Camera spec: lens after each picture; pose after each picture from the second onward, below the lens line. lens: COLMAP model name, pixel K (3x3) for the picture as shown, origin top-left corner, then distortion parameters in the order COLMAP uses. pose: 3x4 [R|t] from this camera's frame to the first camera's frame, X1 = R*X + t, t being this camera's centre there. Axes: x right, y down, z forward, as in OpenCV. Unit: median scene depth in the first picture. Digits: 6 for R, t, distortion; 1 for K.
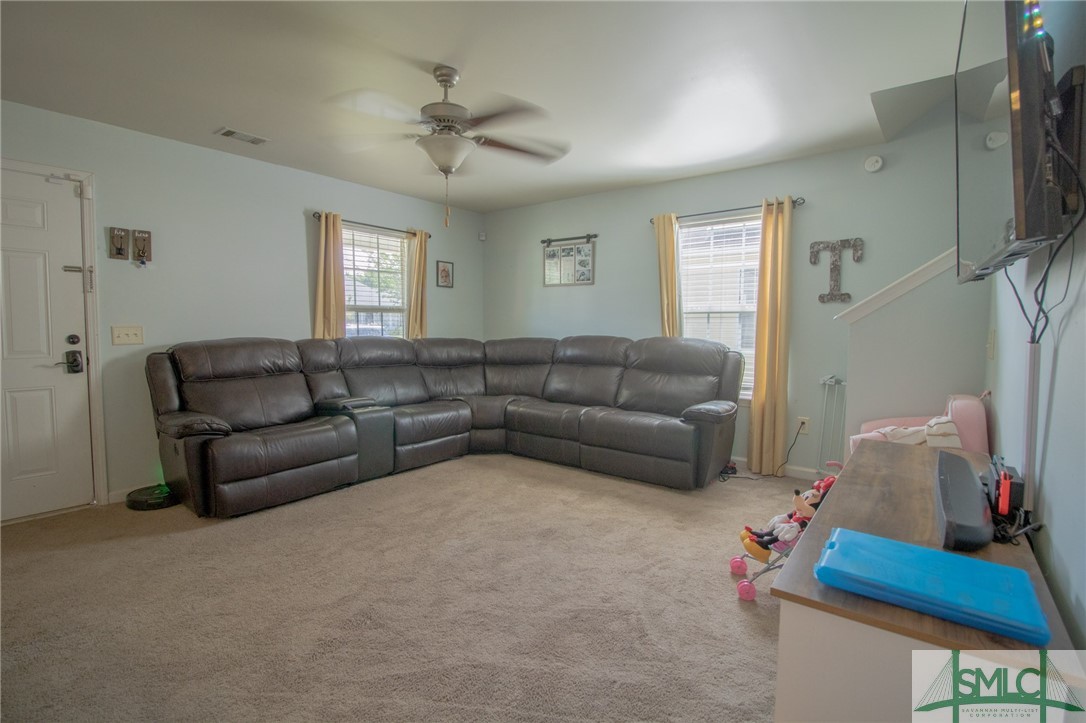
lens RADIAL K [[518.6, 0, 542.4], [0, 518.6, 354.4], [0, 0, 1]] dist [0.004828, 0.000163]
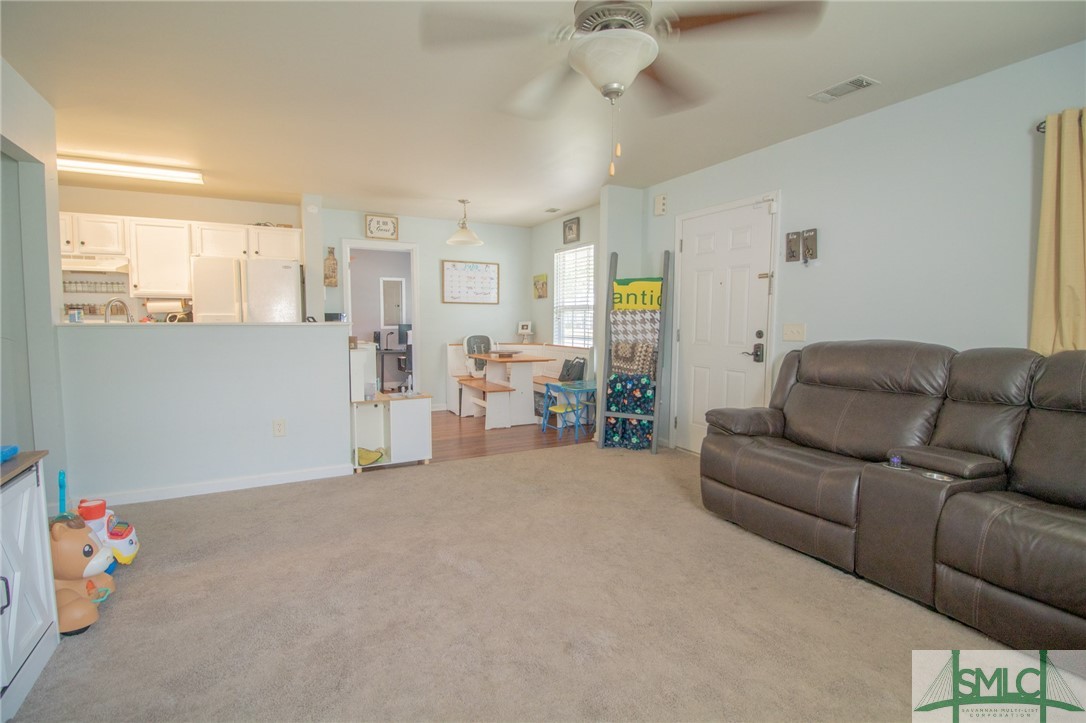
lens RADIAL K [[518.6, 0, 542.7], [0, 518.6, 362.4], [0, 0, 1]] dist [0.004828, 0.000163]
pose [[-0.426861, 0.077901, -0.900956, 0.402156], [-0.046988, 0.993026, 0.108124, -0.068579], [0.903096, 0.088488, -0.420224, 1.021134]]
